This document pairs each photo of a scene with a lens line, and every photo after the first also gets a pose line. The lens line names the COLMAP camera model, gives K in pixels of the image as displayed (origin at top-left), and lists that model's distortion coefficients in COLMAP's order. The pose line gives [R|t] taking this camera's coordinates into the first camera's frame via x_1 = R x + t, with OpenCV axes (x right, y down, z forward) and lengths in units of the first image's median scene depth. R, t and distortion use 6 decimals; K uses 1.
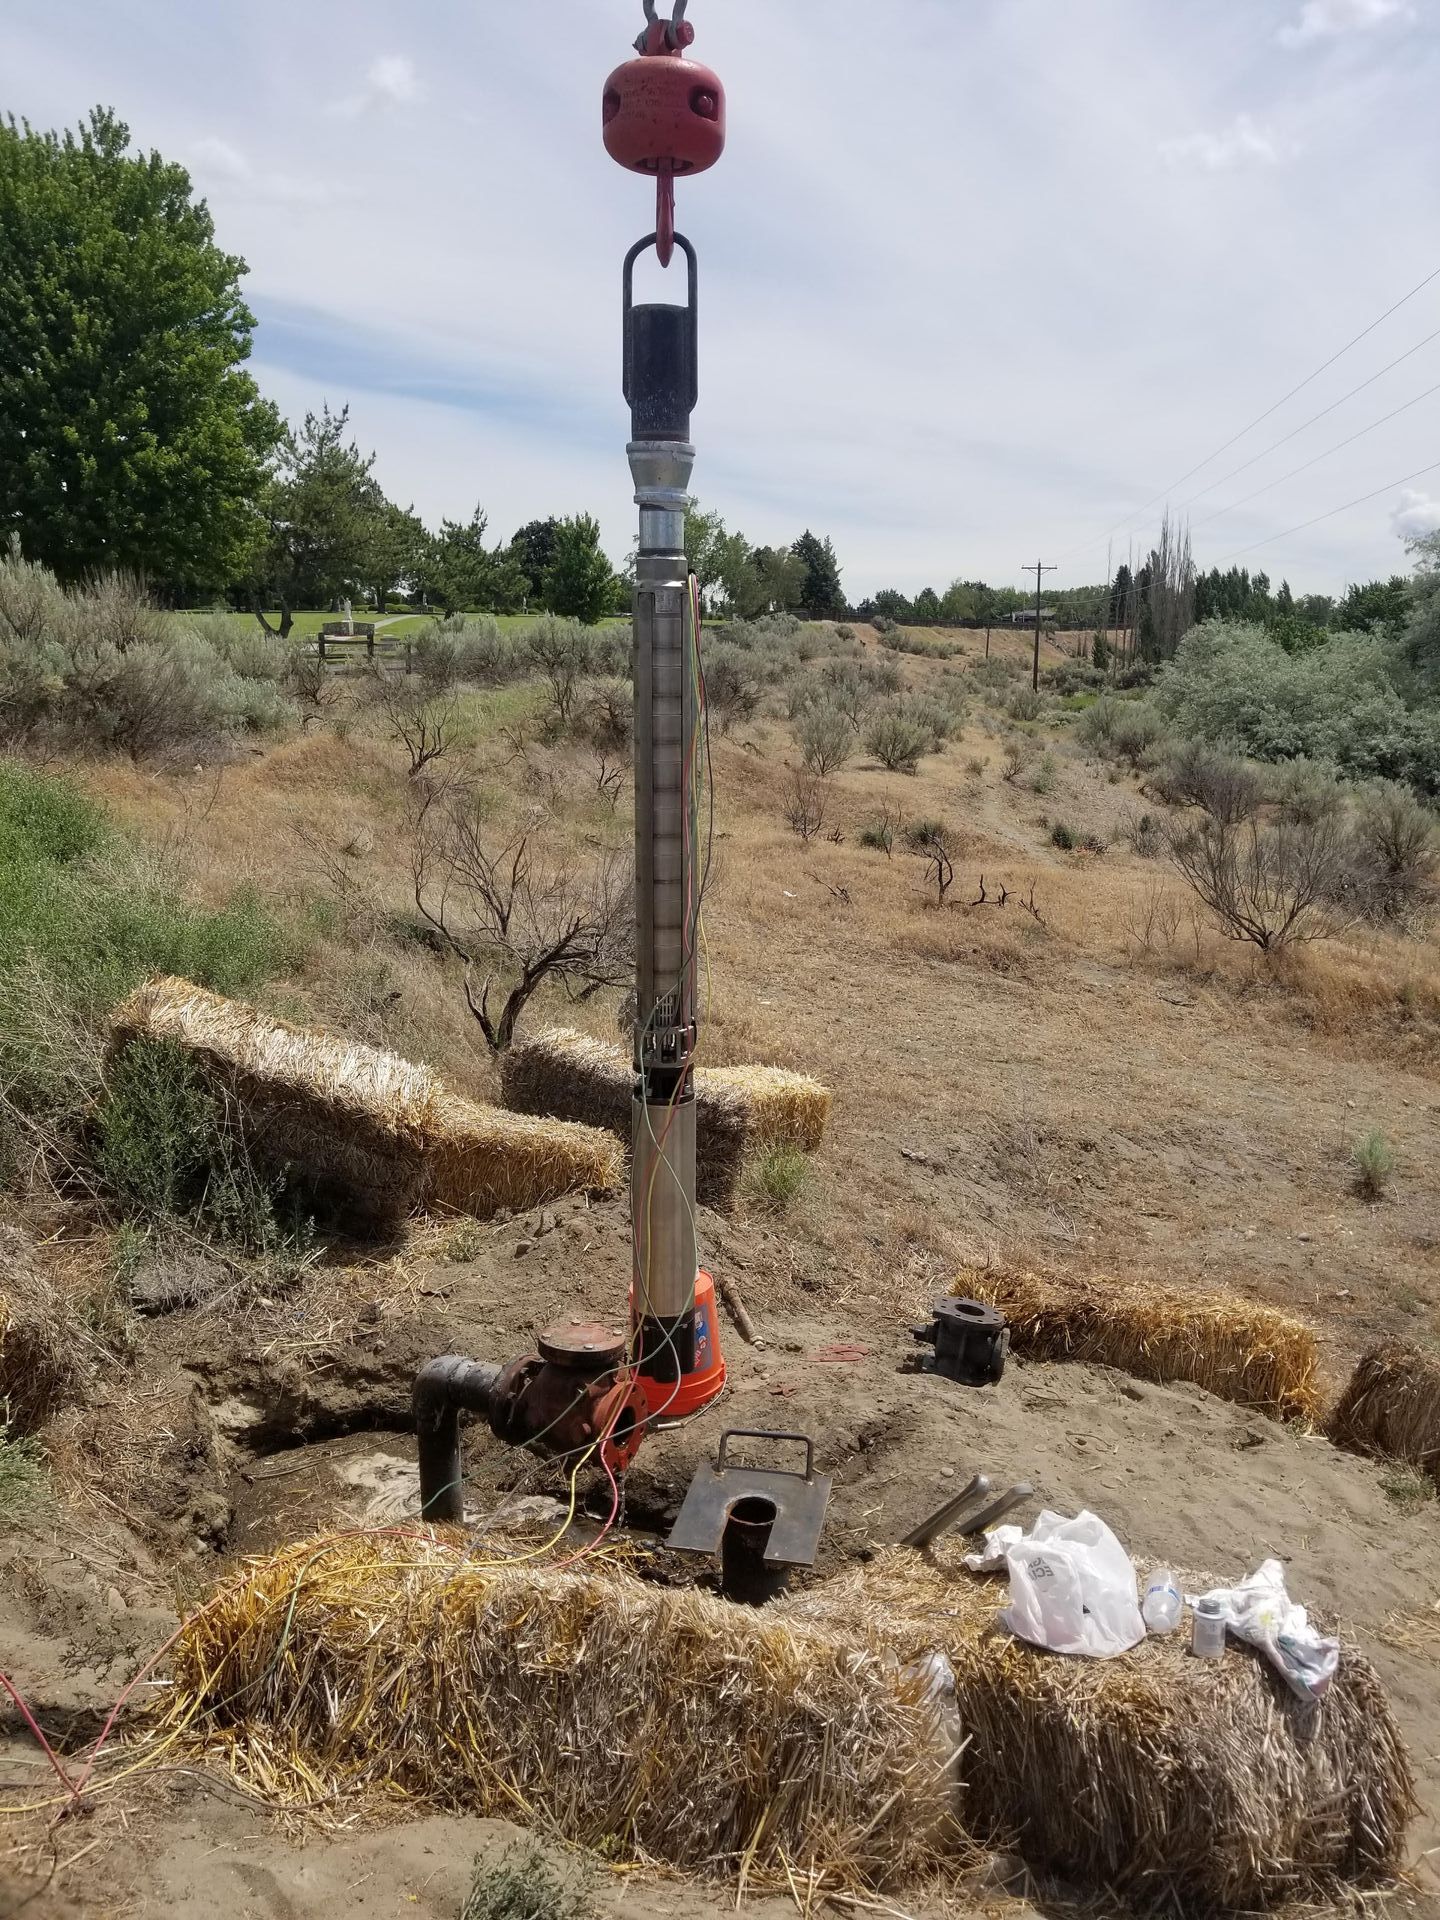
lens RADIAL K [[1378.0, 0, 750.2], [0, 1378.0, 919.2], [0, 0, 1]] dist [0.111614, -0.218394]
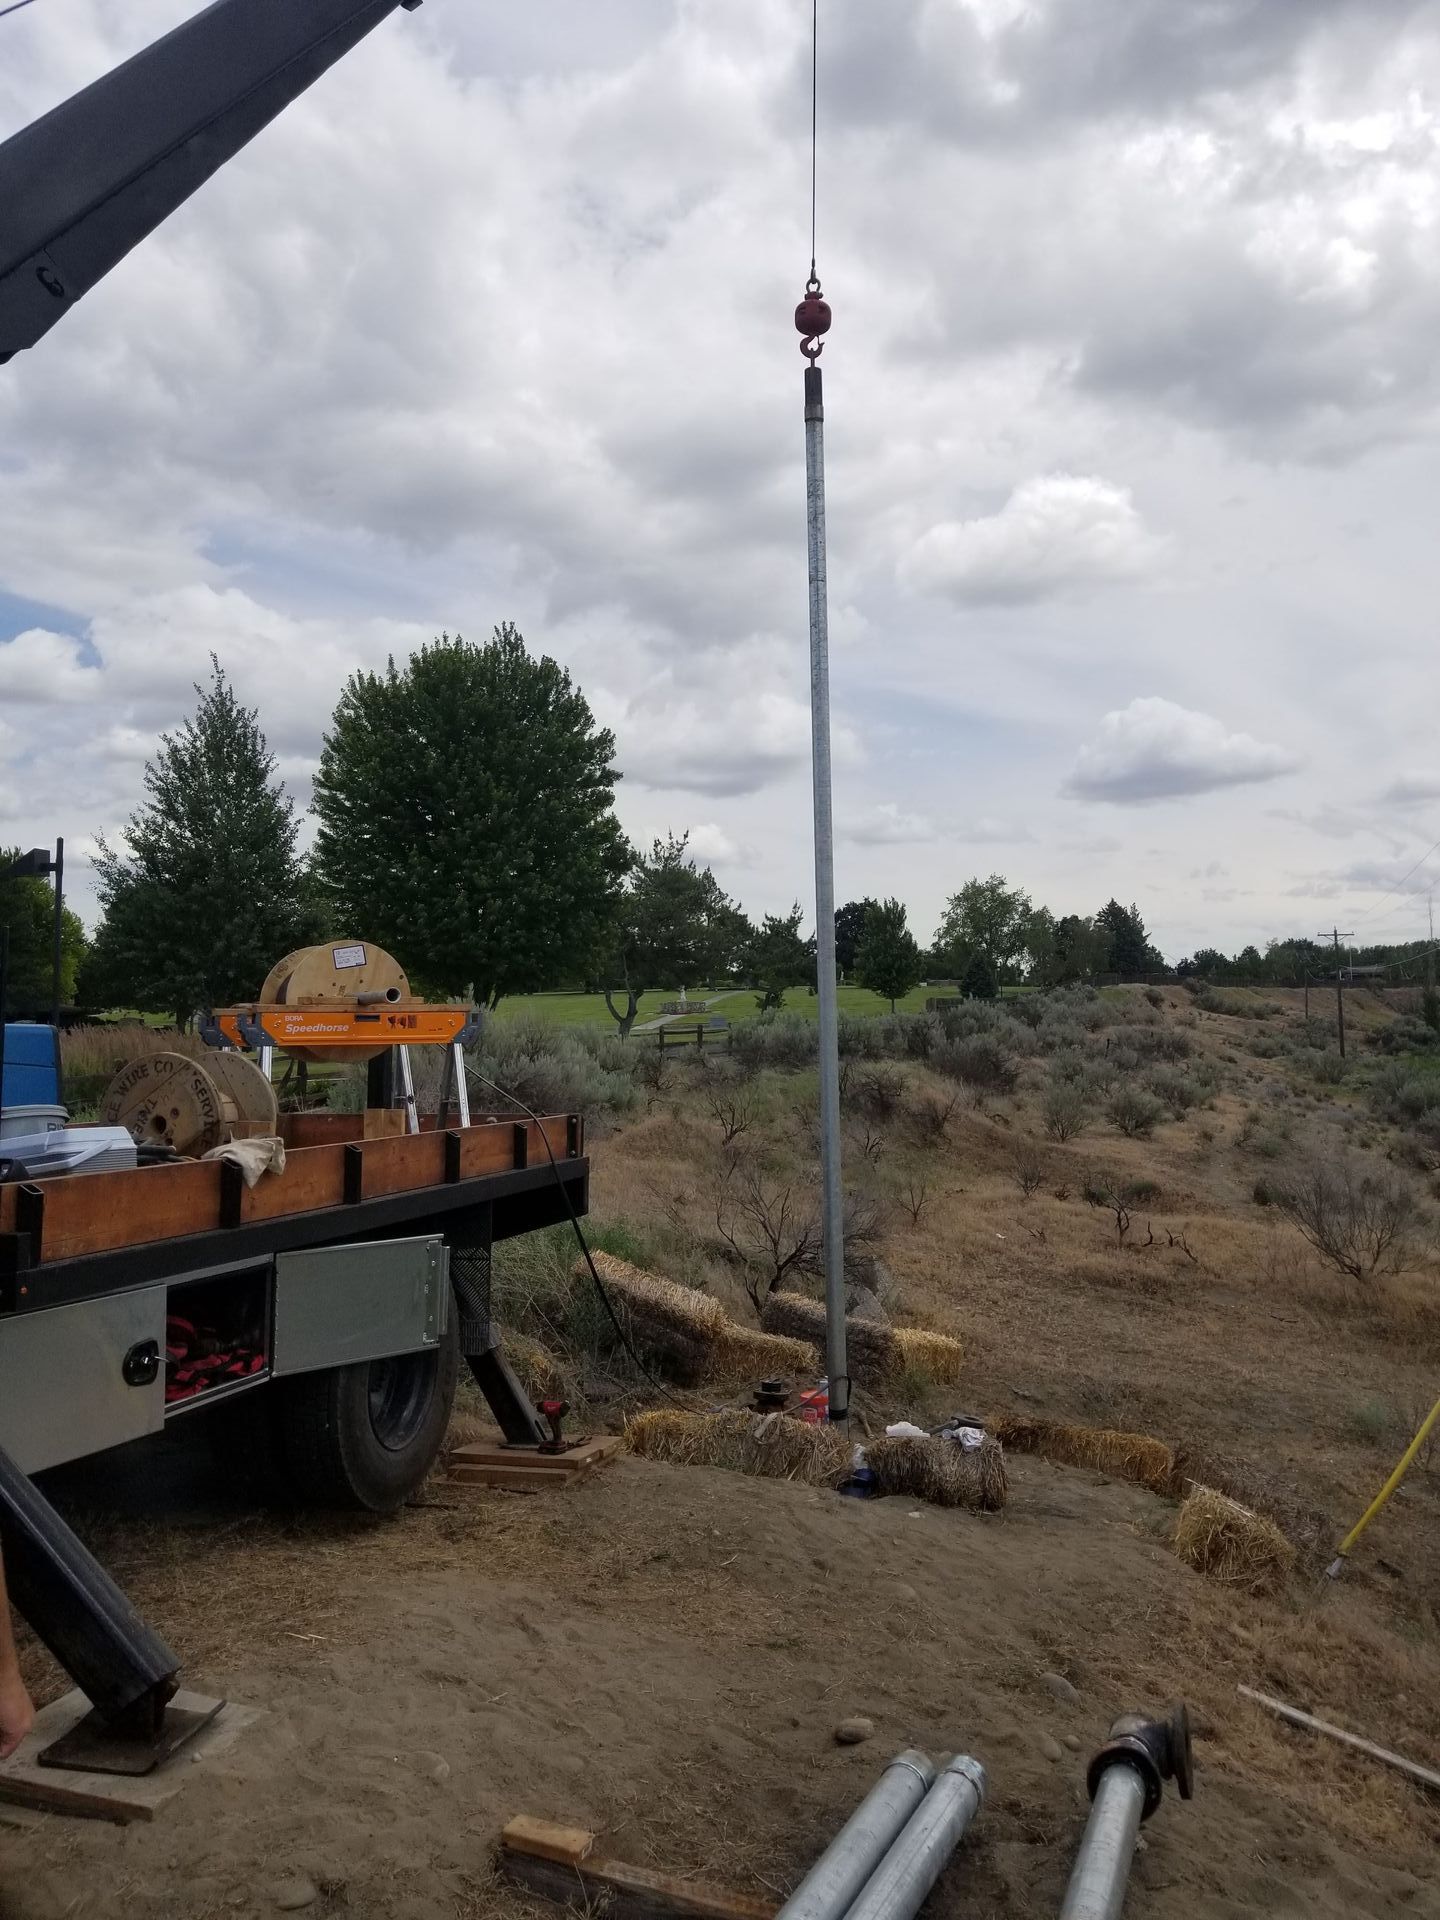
lens RADIAL K [[1378.0, 0, 750.2], [0, 1378.0, 919.2], [0, 0, 1]] dist [0.111614, -0.218394]
pose [[0.974045, -0.044285, -0.221982, 0.064003], [-0.014533, 0.966417, -0.256569, 0.020480], [0.225889, 0.253136, 0.940689, -0.228074]]
